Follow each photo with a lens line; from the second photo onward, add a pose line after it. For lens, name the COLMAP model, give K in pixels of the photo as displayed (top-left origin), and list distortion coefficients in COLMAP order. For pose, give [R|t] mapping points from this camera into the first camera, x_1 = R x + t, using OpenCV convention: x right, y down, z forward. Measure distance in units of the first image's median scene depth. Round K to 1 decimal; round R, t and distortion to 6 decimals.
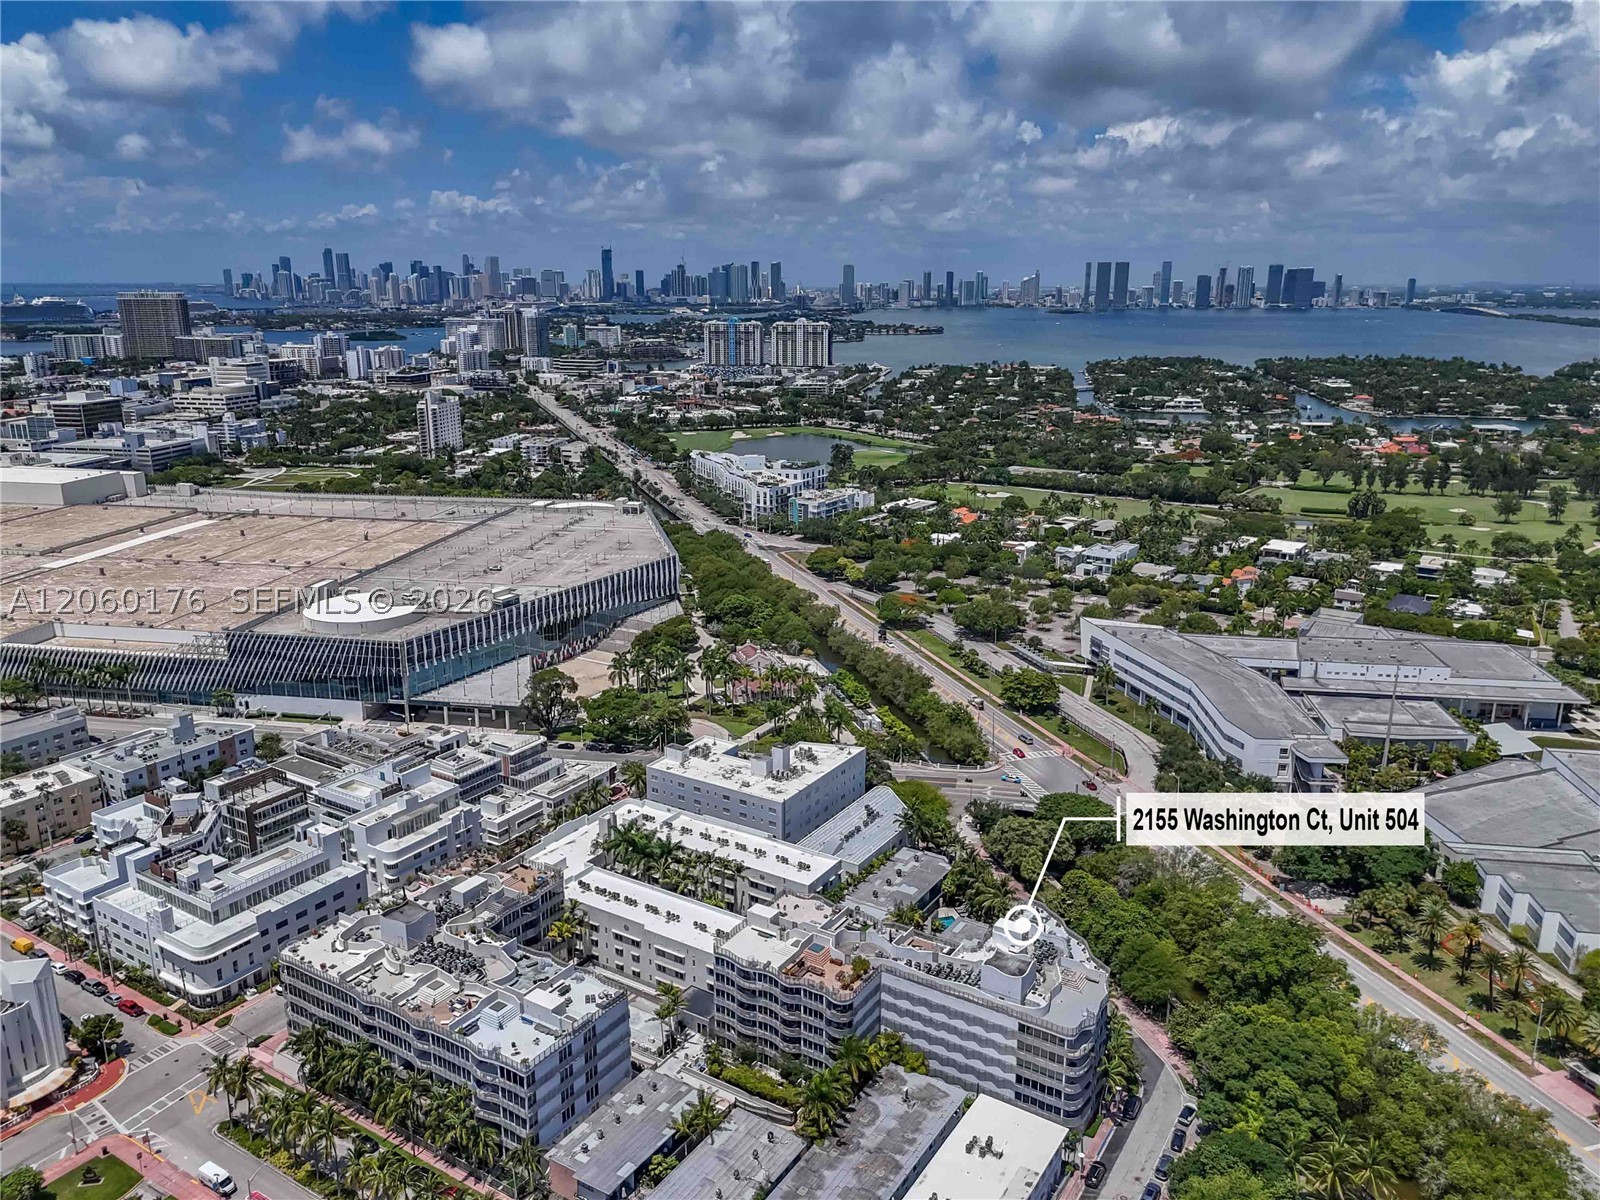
lens RADIAL K [[1192.6, 0, 800.0], [0, 1192.6, 600.0], [0, 0, 1]] dist [0.113901, -0.076460]
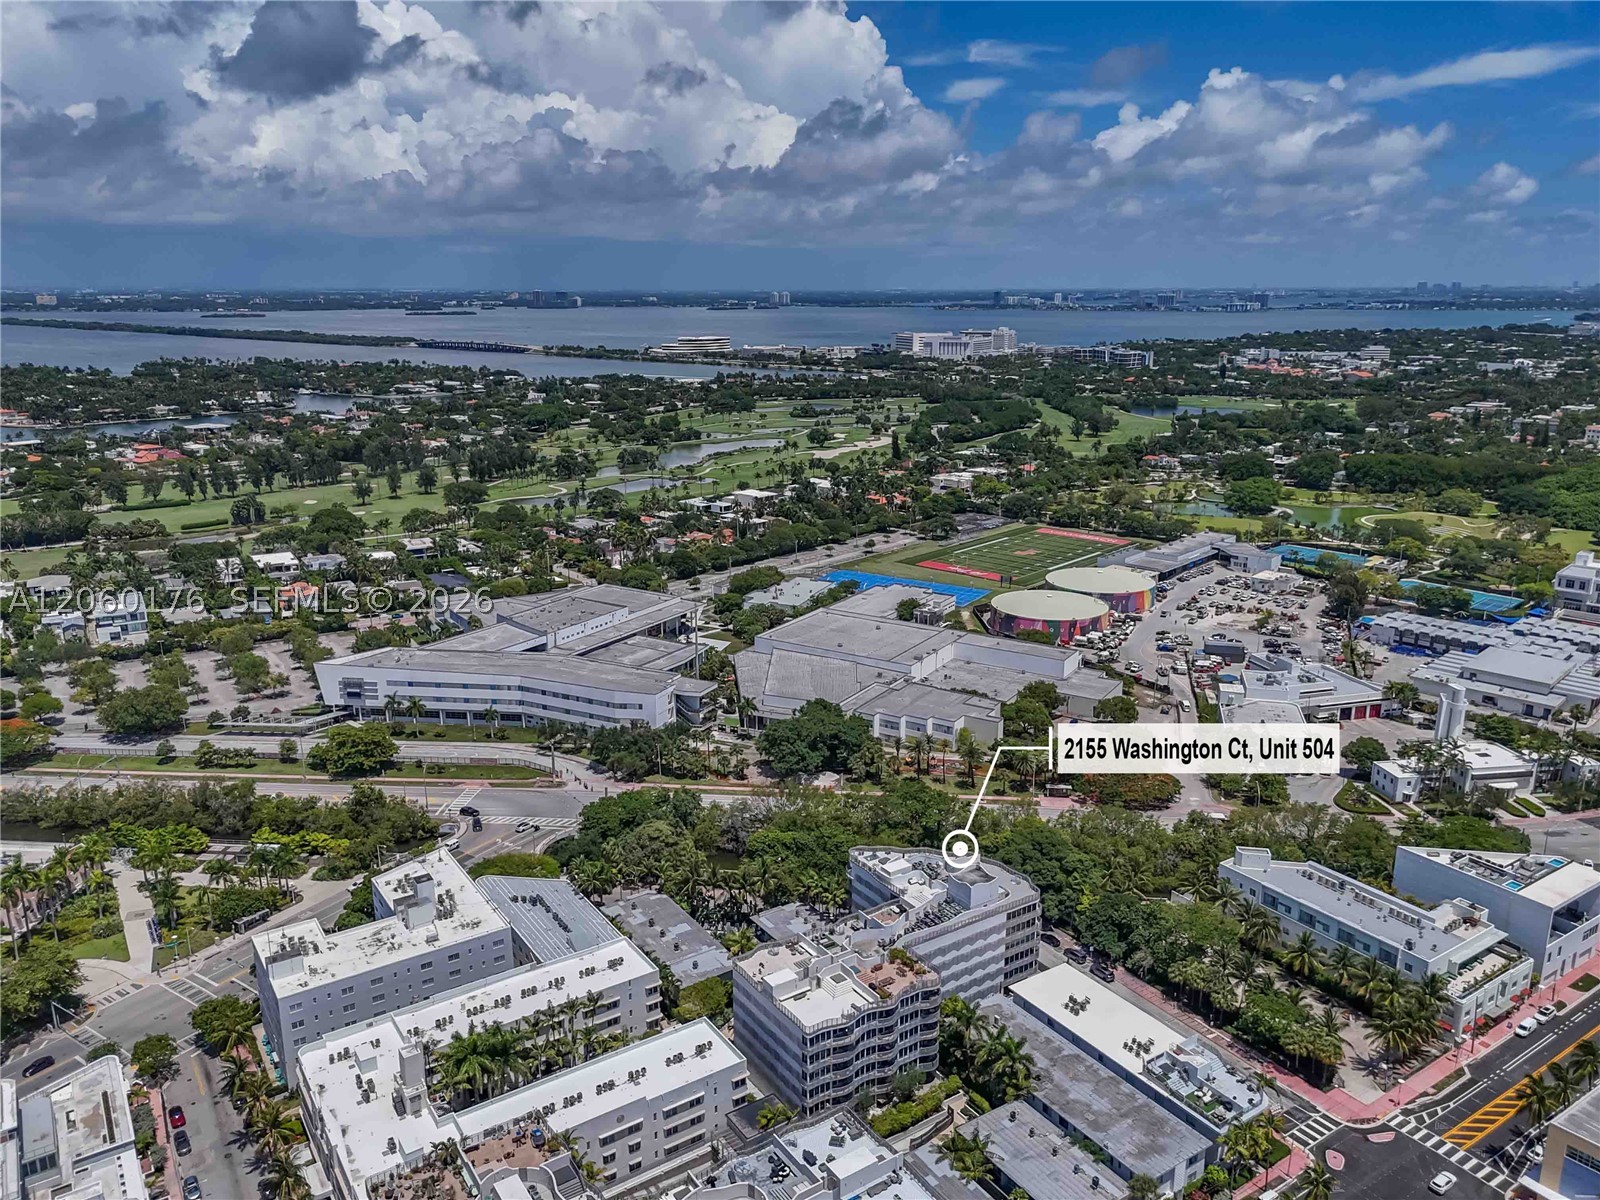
lens RADIAL K [[1192.6, 0, 800.0], [0, 1192.6, 600.0], [0, 0, 1]] dist [0.113901, -0.076460]
pose [[0.399141, -0.236205, 0.885942, -0.480554], [0.237647, 0.959879, 0.148851, -0.093221], [-0.885556, 0.151129, 0.439261, 0.338282]]
